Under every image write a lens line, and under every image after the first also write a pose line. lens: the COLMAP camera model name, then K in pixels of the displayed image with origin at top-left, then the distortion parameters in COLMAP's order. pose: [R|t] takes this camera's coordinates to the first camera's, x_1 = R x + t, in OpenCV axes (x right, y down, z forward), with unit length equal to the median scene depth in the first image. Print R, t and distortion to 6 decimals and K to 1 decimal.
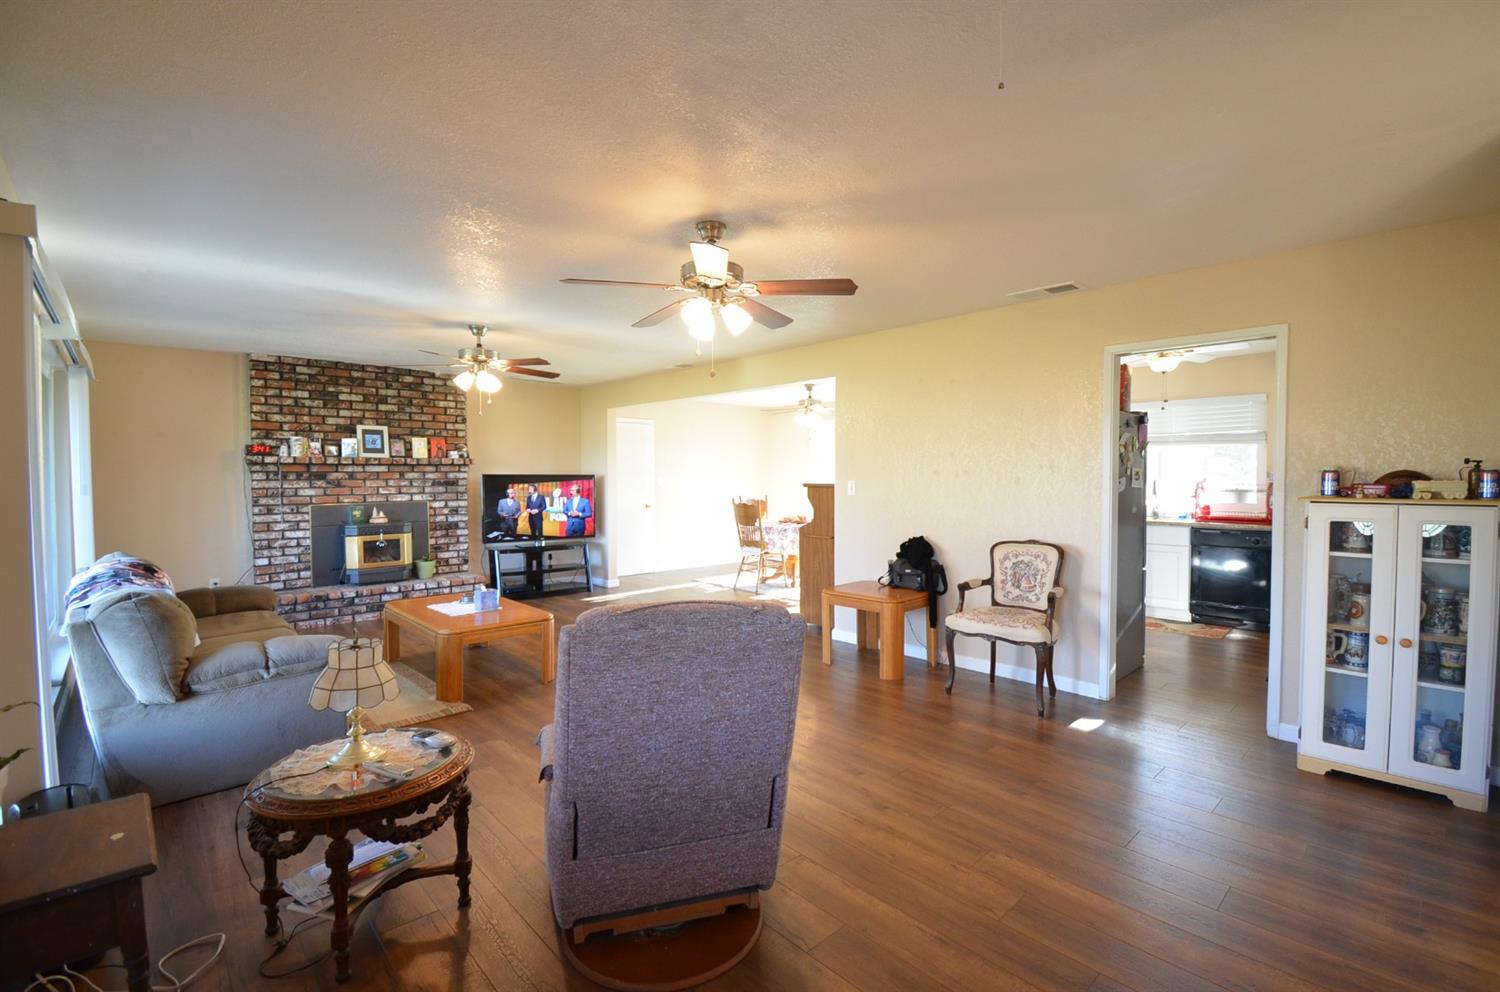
lens RADIAL K [[657.2, 0, 770.7], [0, 657.2, 497.5], [0, 0, 1]] dist [0.016501, -0.024213]
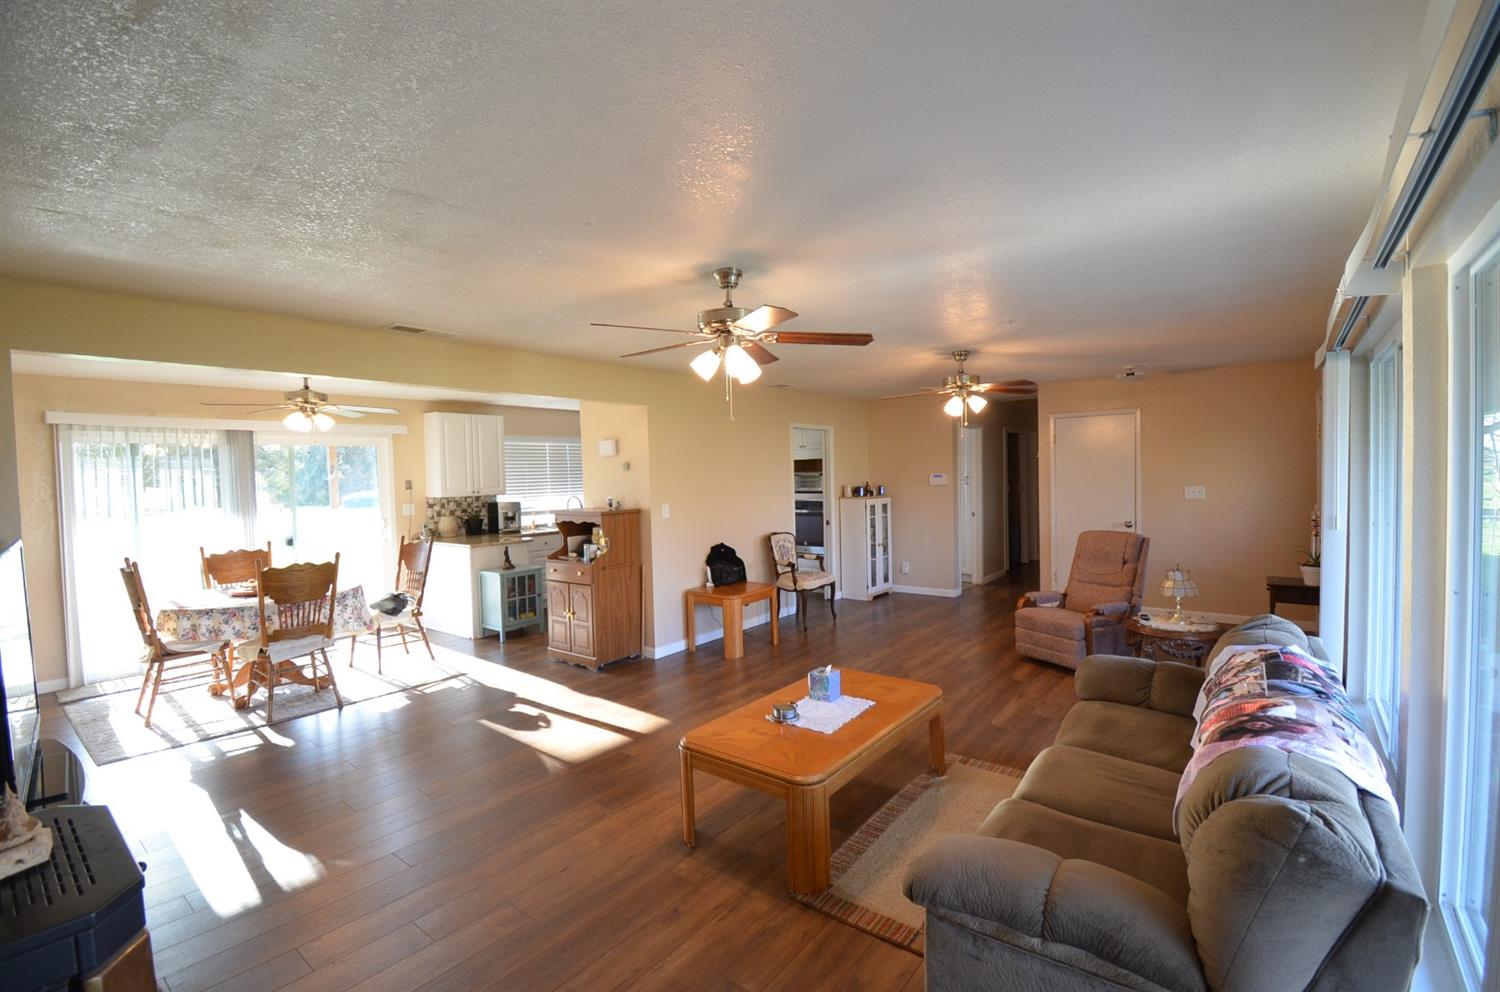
lens RADIAL K [[657.2, 0, 770.7], [0, 657.2, 497.5], [0, 0, 1]] dist [0.016501, -0.024213]
pose [[-0.157542, -0.030882, 0.987029, -1.234169], [0.058288, 0.997477, 0.040512, -0.089988], [-0.985791, 0.063914, -0.155344, 1.271811]]
